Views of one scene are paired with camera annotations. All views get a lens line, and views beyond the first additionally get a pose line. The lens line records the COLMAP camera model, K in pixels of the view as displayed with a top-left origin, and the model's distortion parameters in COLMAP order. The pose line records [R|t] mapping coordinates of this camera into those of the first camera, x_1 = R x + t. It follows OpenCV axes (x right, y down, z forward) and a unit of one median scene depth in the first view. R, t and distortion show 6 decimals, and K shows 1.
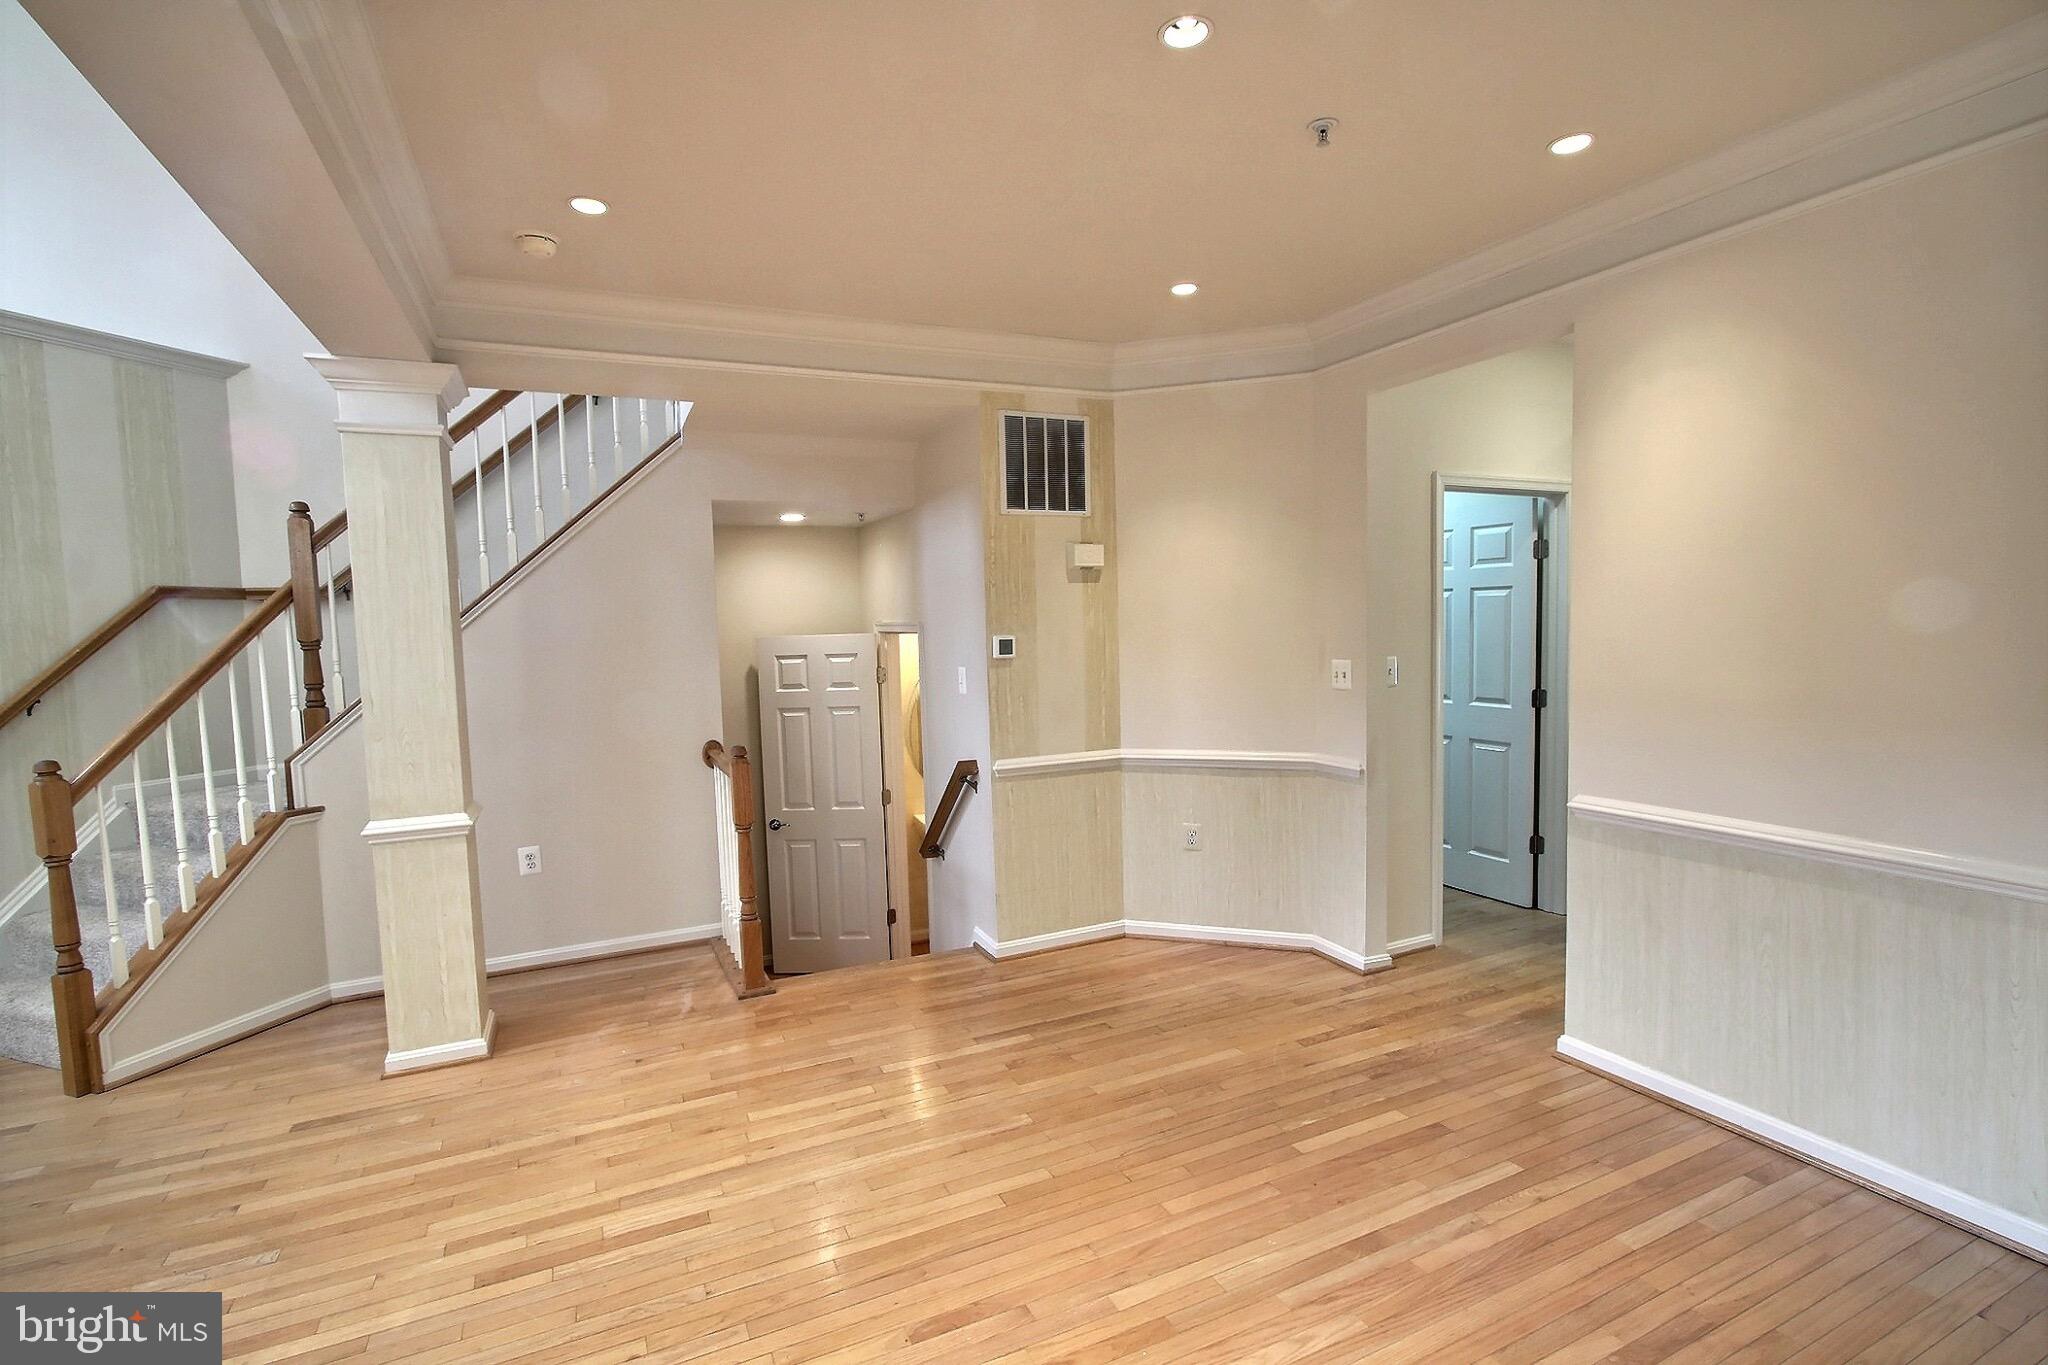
lens RADIAL K [[944.4, 0, 1024.4], [0, 944.4, 683.8], [0, 0, 1]] dist [-0.021419, 0.006312]
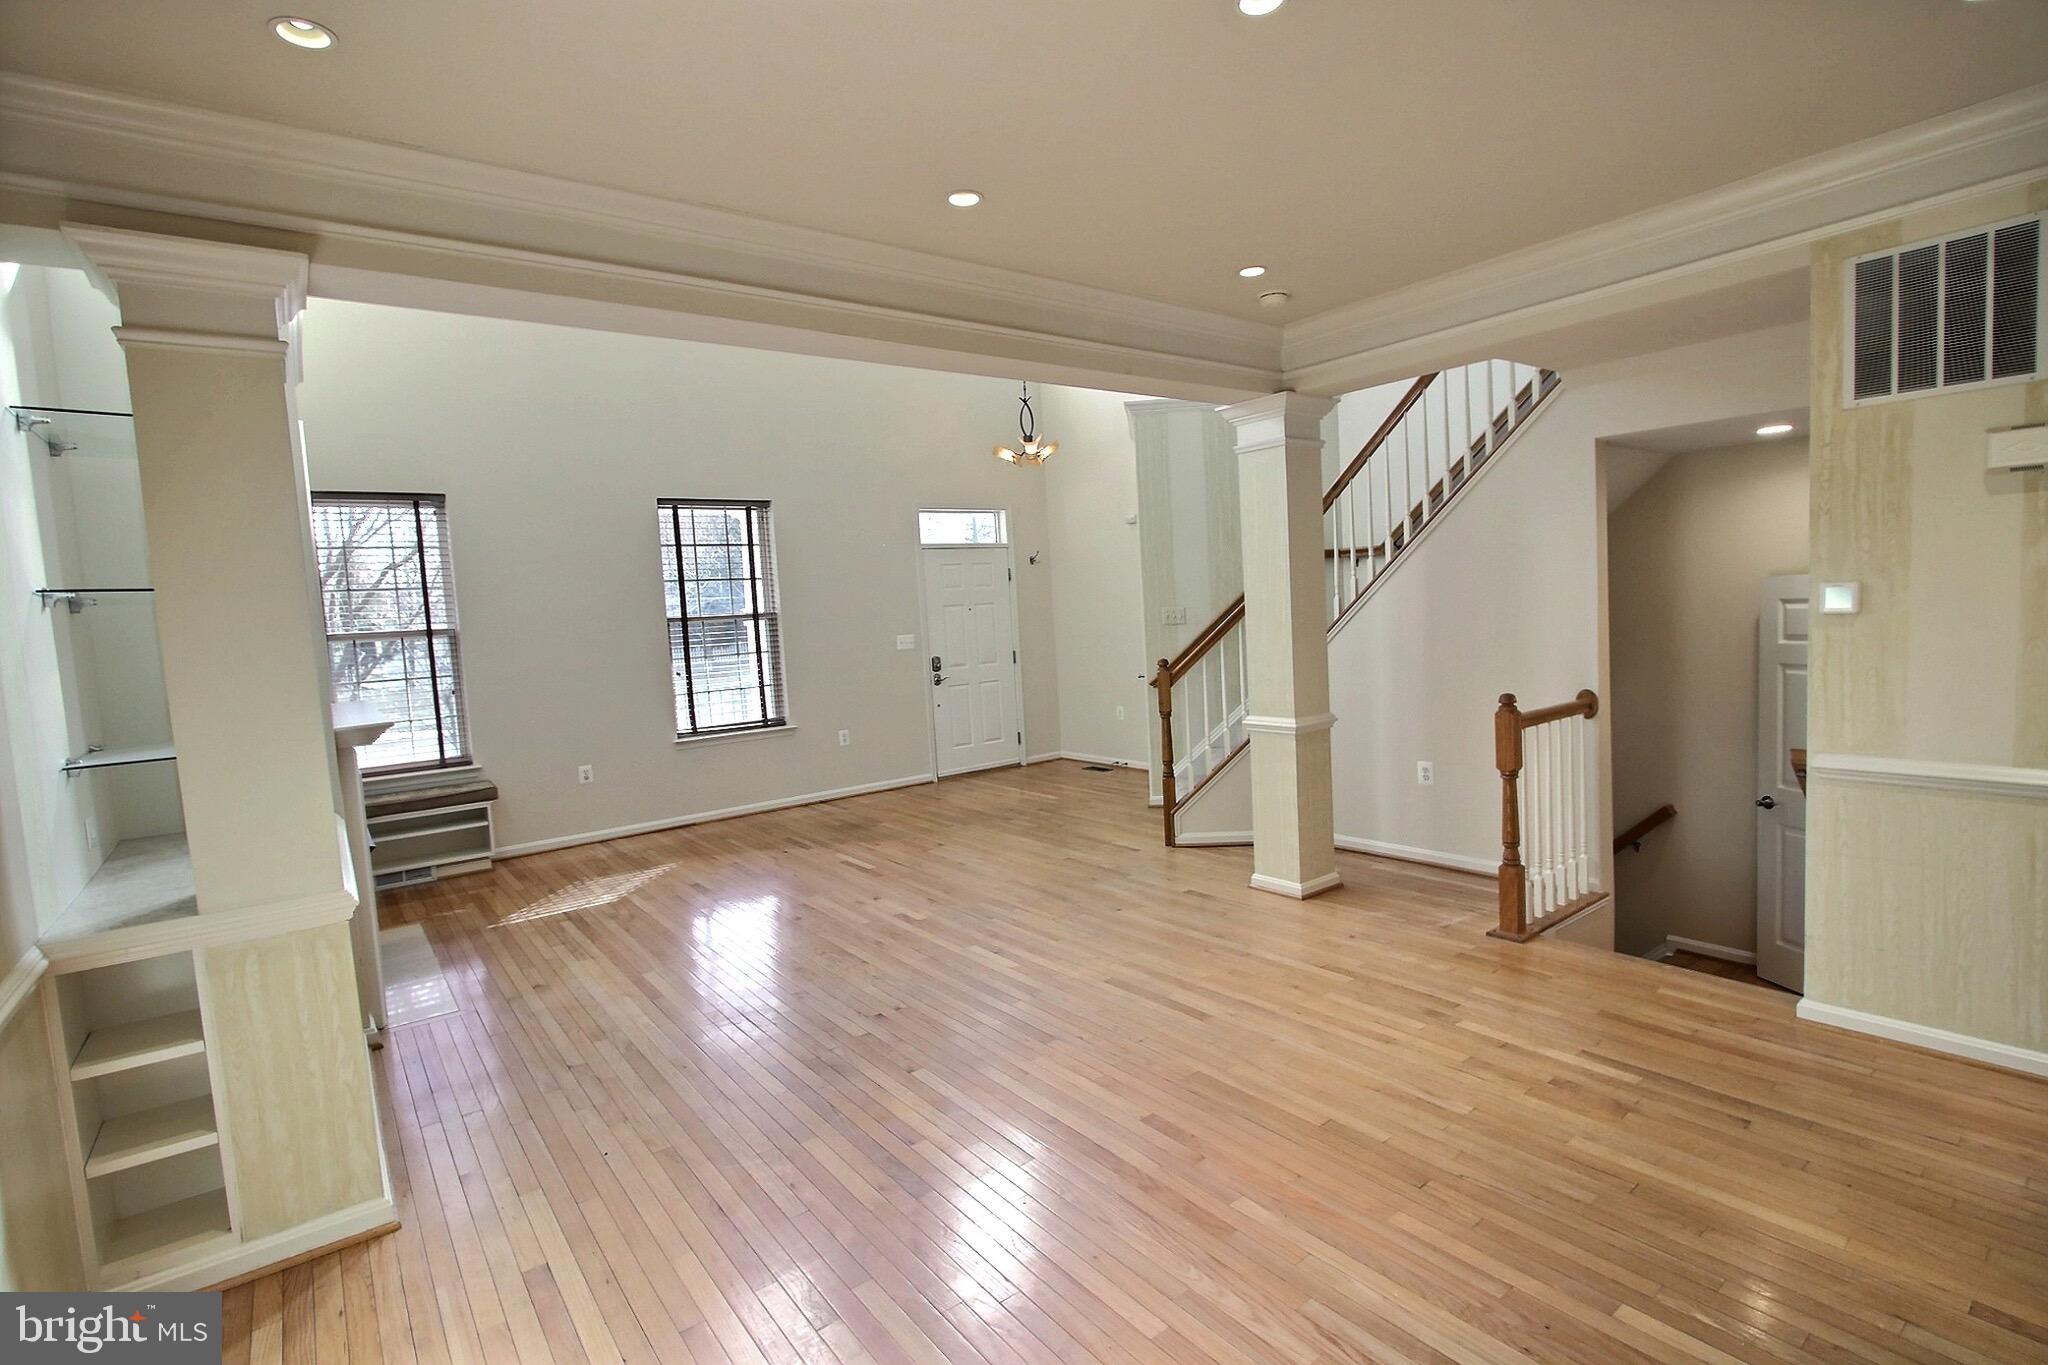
lens RADIAL K [[944.4, 0, 1024.4], [0, 944.4, 680.9], [0, 0, 1]] dist [-0.021419, 0.006312]
pose [[0.226292, 0.092659, -0.969642, 0.647819], [-0.015858, 0.995684, 0.091446, -0.038672], [0.973930, -0.005317, 0.226785, 0.298028]]
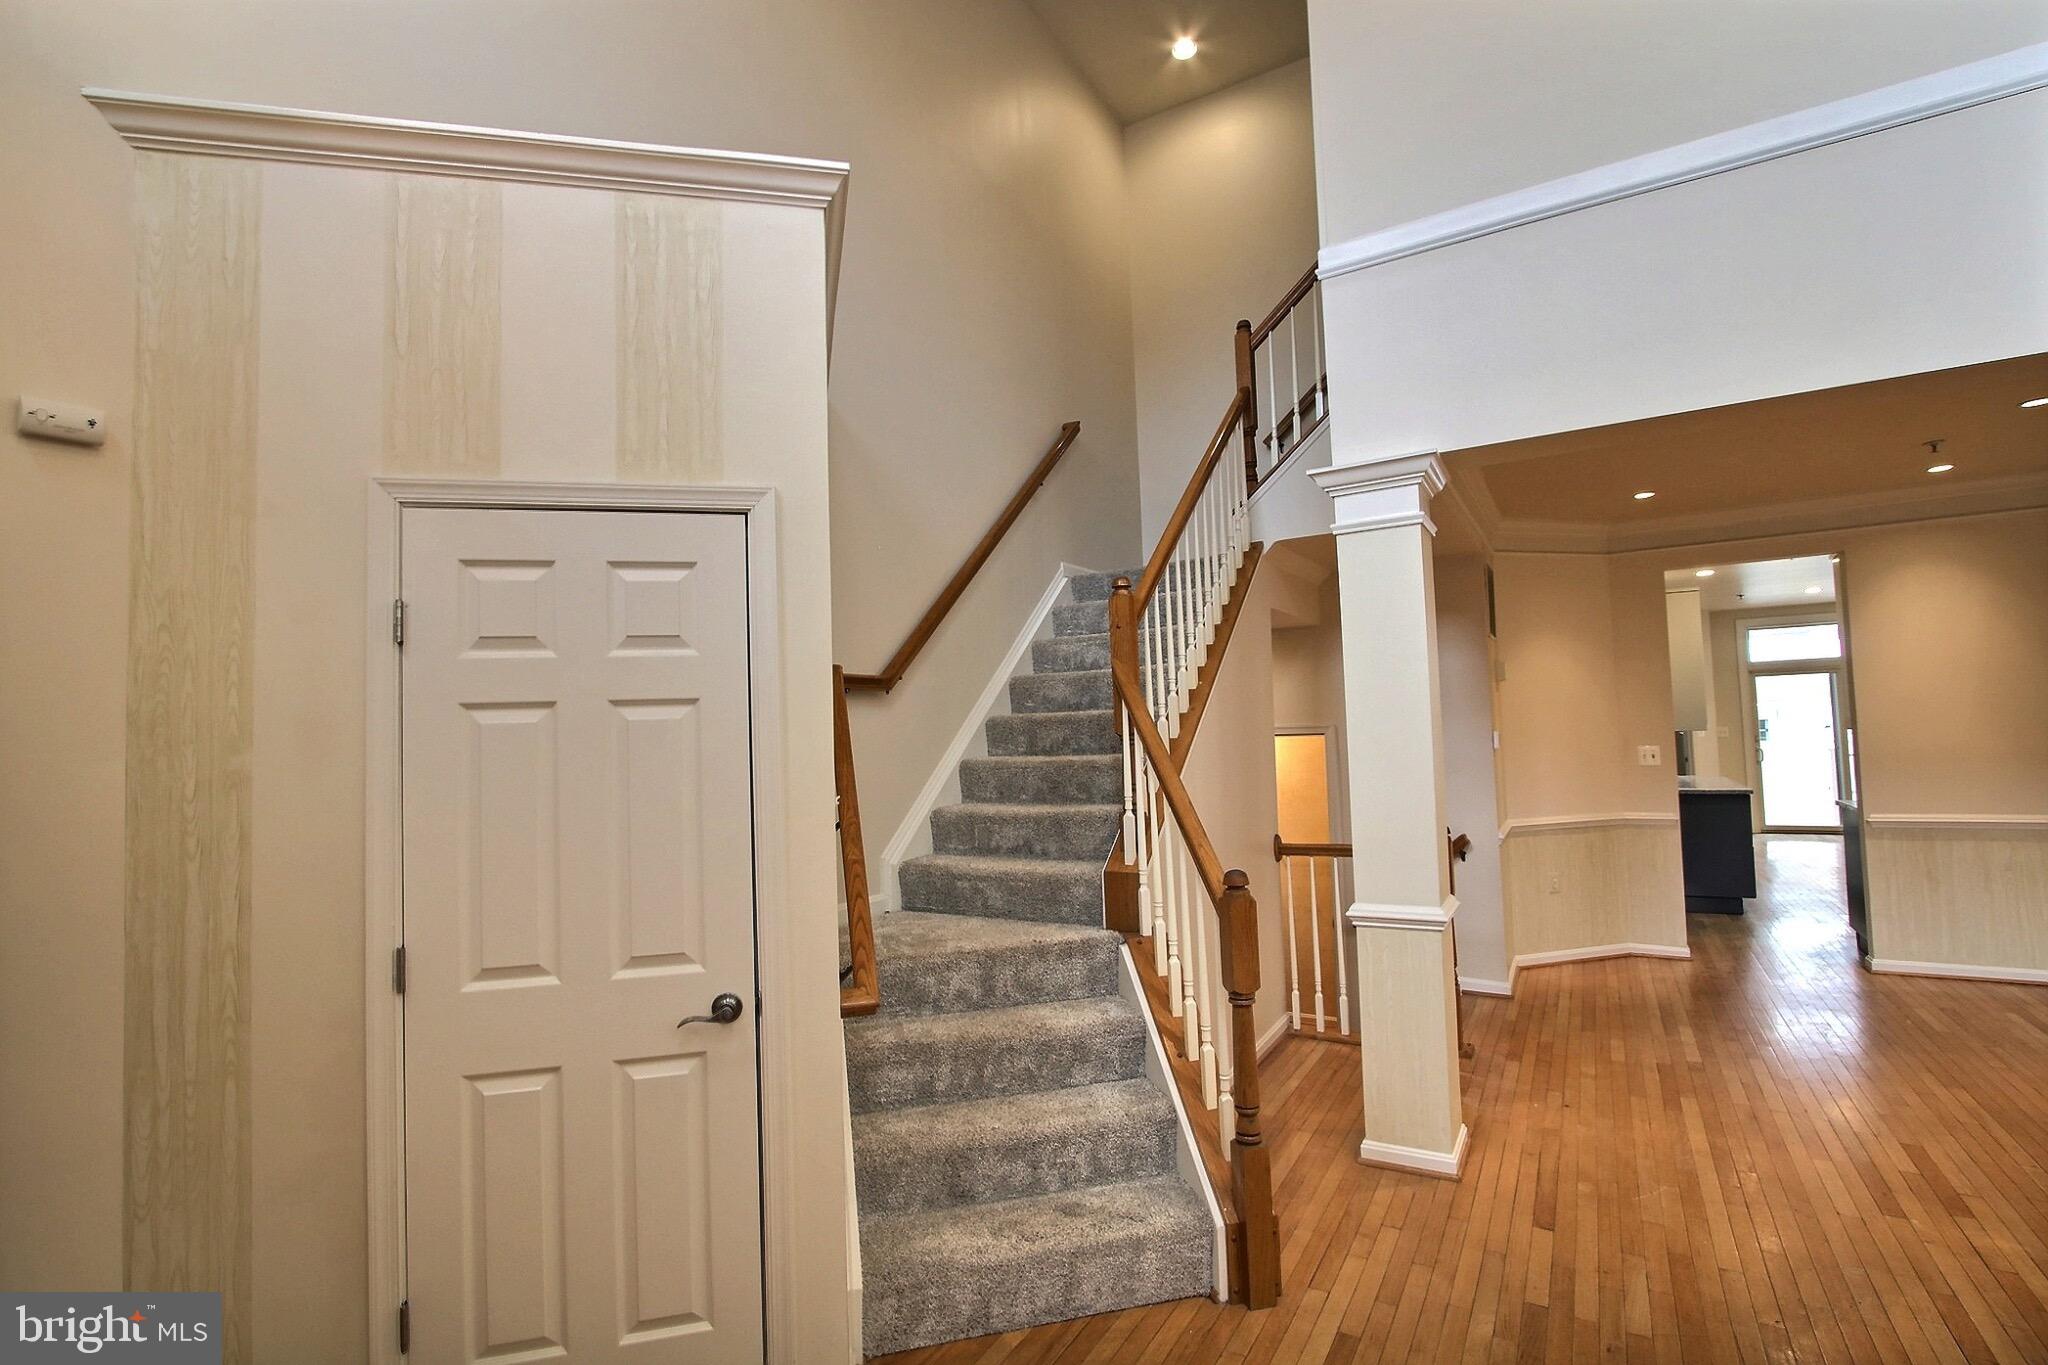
lens RADIAL K [[944.4, 0, 978.6], [0, 944.4, 689.6], [0, 0, 1]] dist [-0.021419, 0.006312]
pose [[0.836594, 0.026148, 0.547199, -1.568378], [0.047156, 0.991715, -0.119486, 0.014934], [-0.545790, 0.125765, 0.828430, 0.396233]]
